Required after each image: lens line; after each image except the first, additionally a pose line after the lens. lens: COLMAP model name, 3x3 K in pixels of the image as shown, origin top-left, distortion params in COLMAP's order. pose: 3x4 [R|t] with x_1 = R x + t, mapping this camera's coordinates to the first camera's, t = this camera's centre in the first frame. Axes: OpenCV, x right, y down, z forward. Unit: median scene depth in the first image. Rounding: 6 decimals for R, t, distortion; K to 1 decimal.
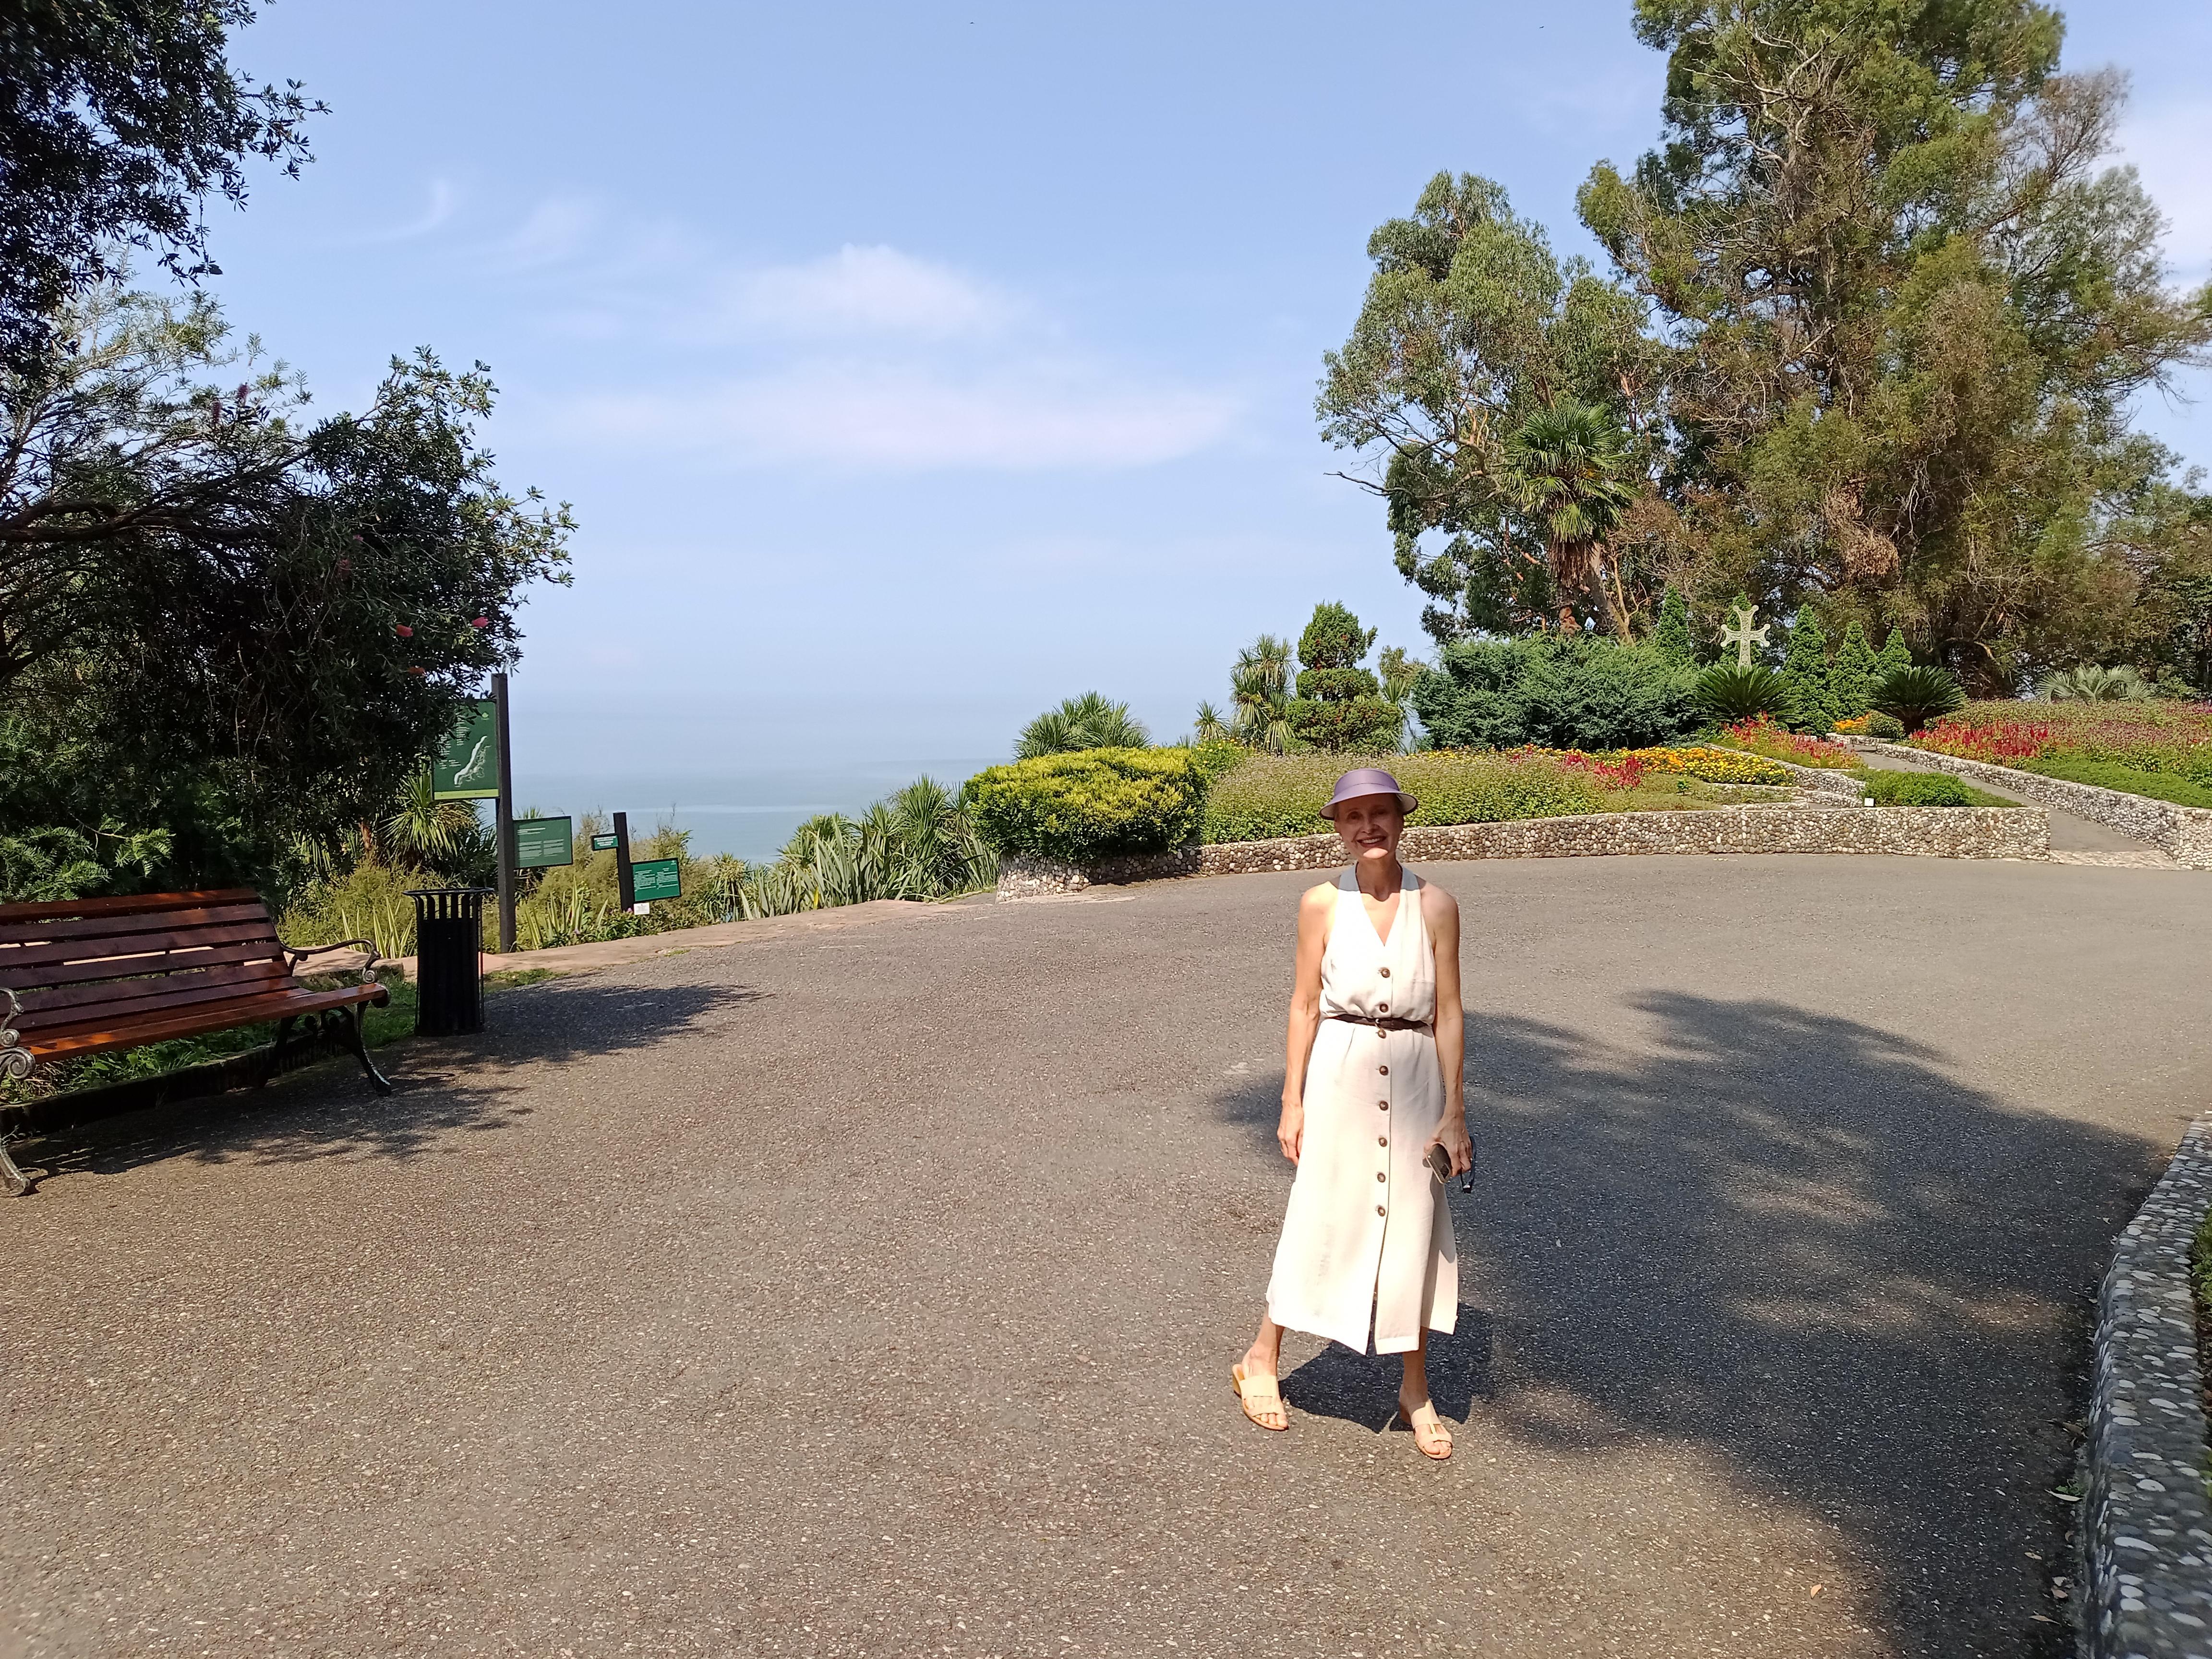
lens RADIAL K [[1791.1, 0, 1106.0], [0, 1791.1, 829.5], [0, 0, 1]] dist [0.012283, 0.000138]
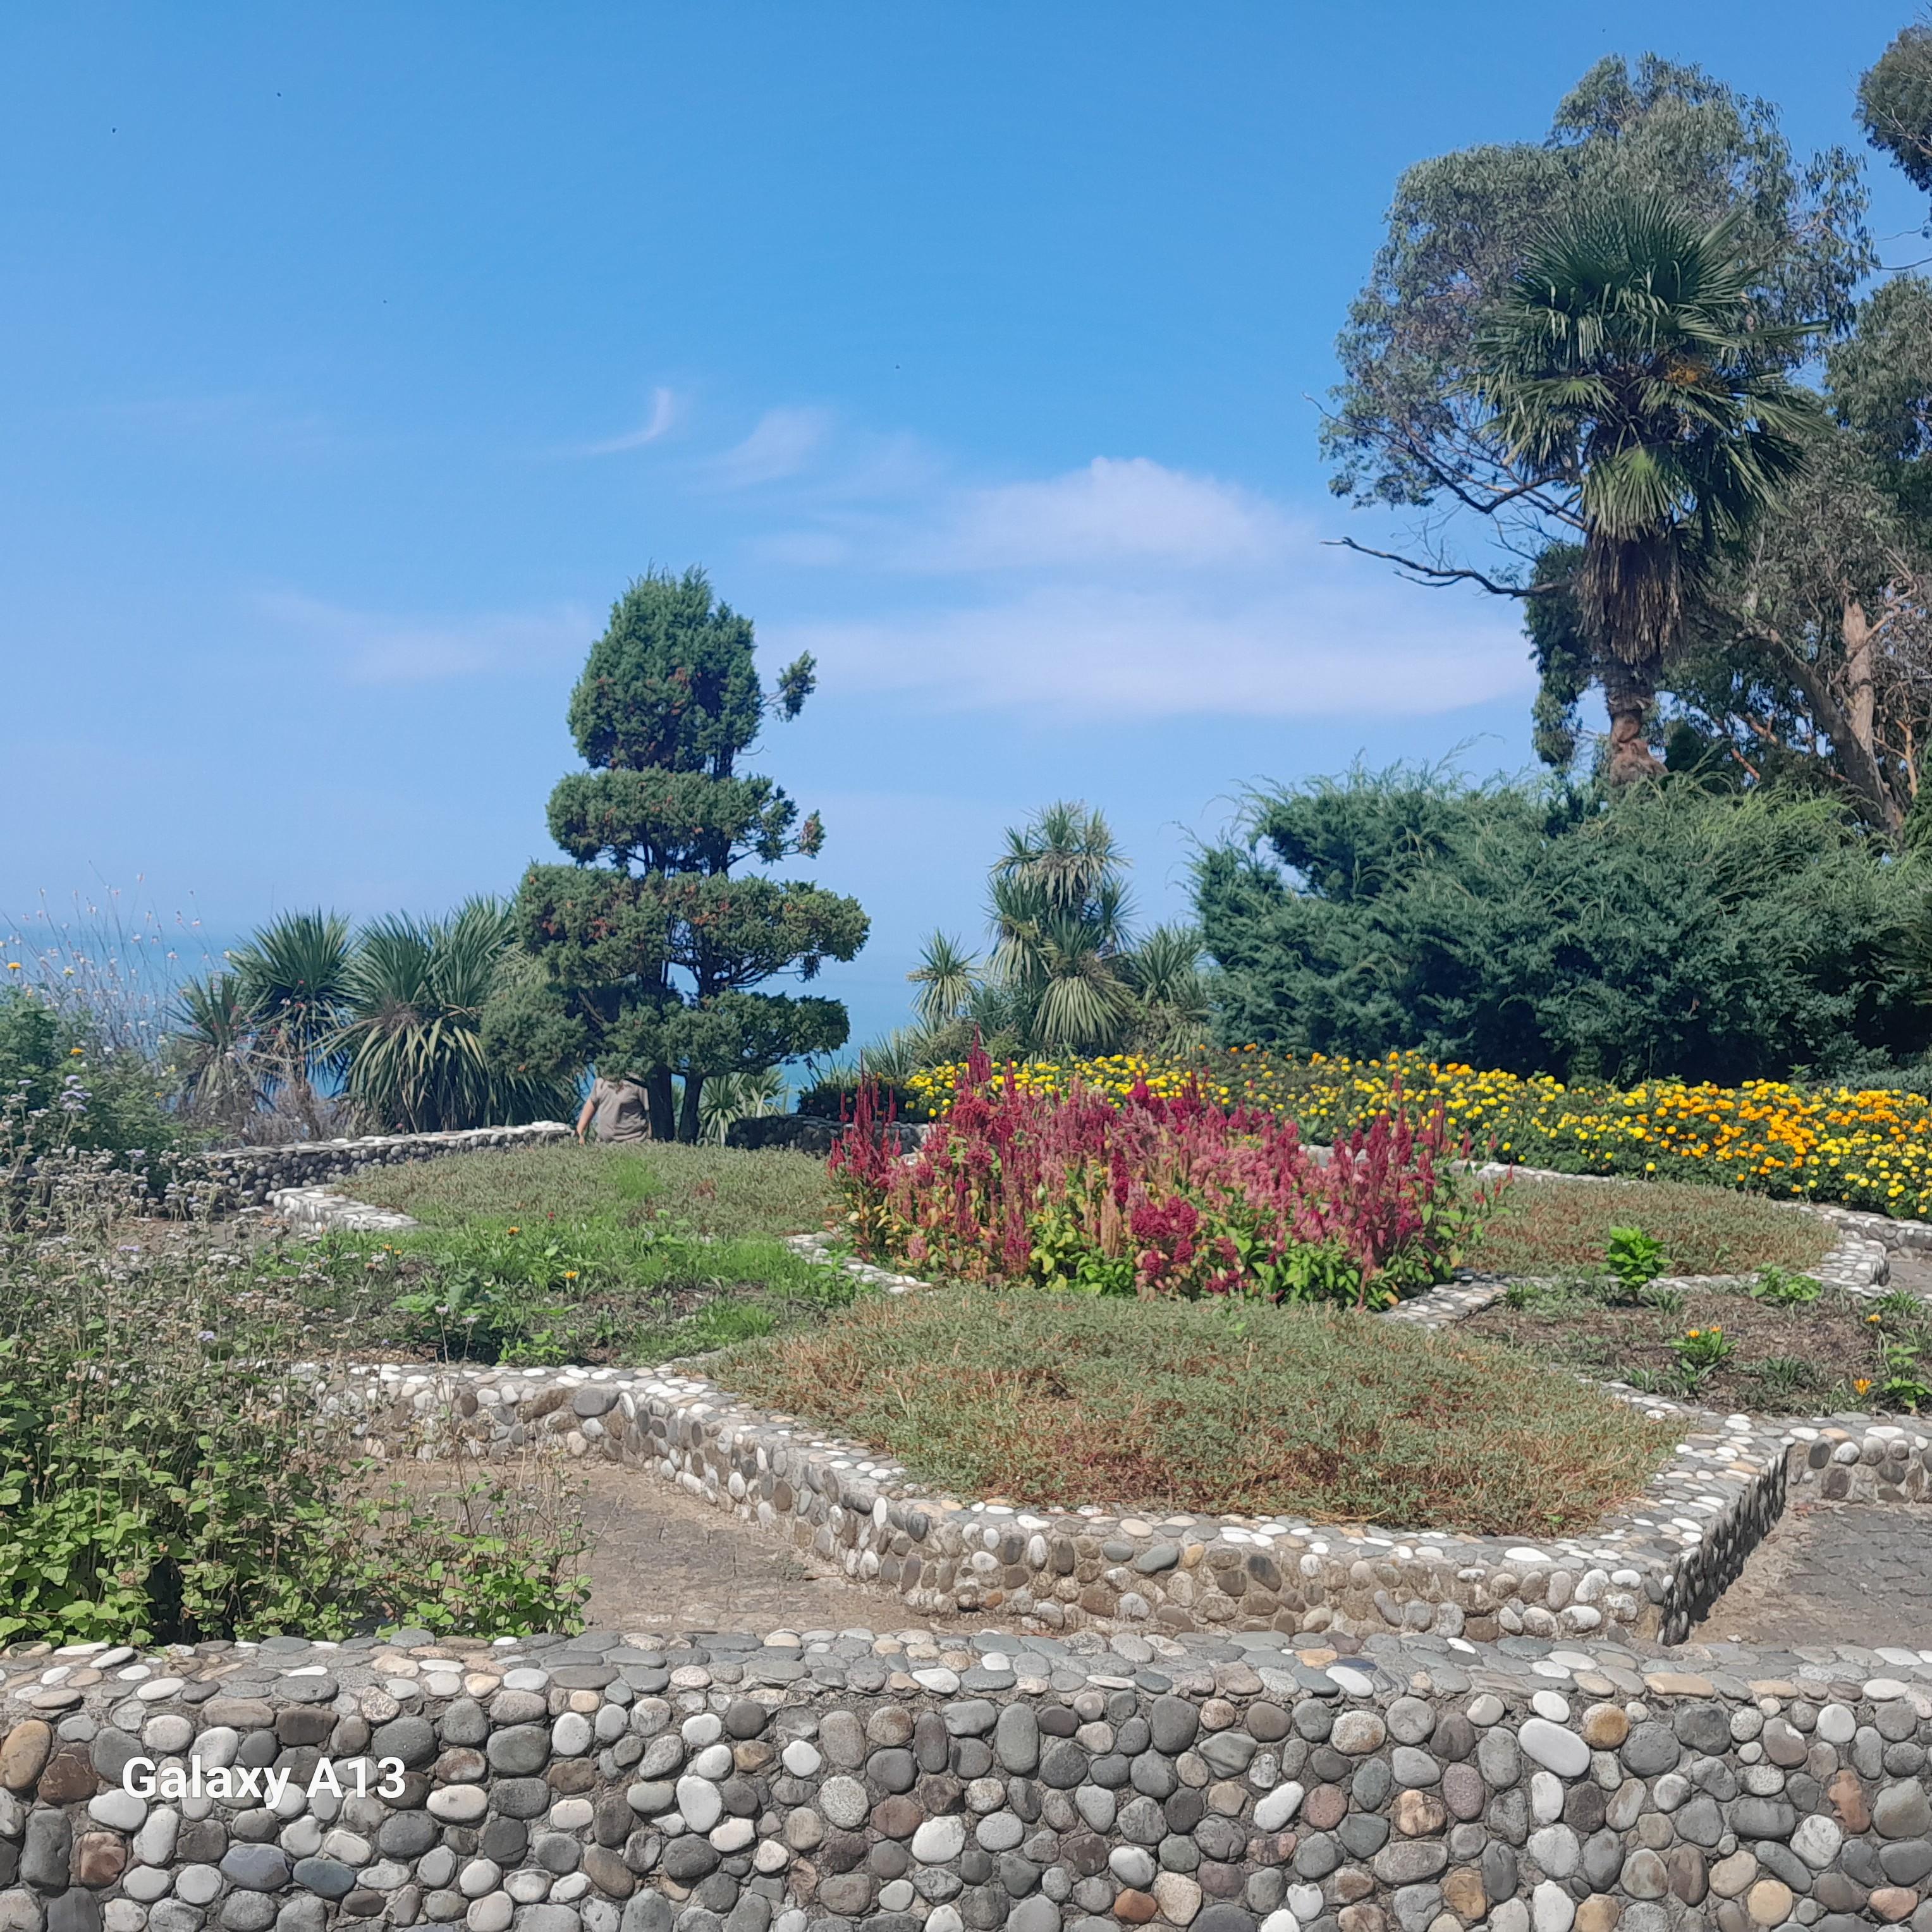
lens RADIAL K [[2042.7, 0, 966.0], [0, 2042.7, 966.0], [0, 0, 1]] dist [-0.015368, 0.023793]
pose [[0.976220, 0.046332, -0.211772, 0.137044], [-0.063100, 0.995326, -0.073114, -0.017255], [0.207395, 0.084738, 0.974580, 0.345950]]
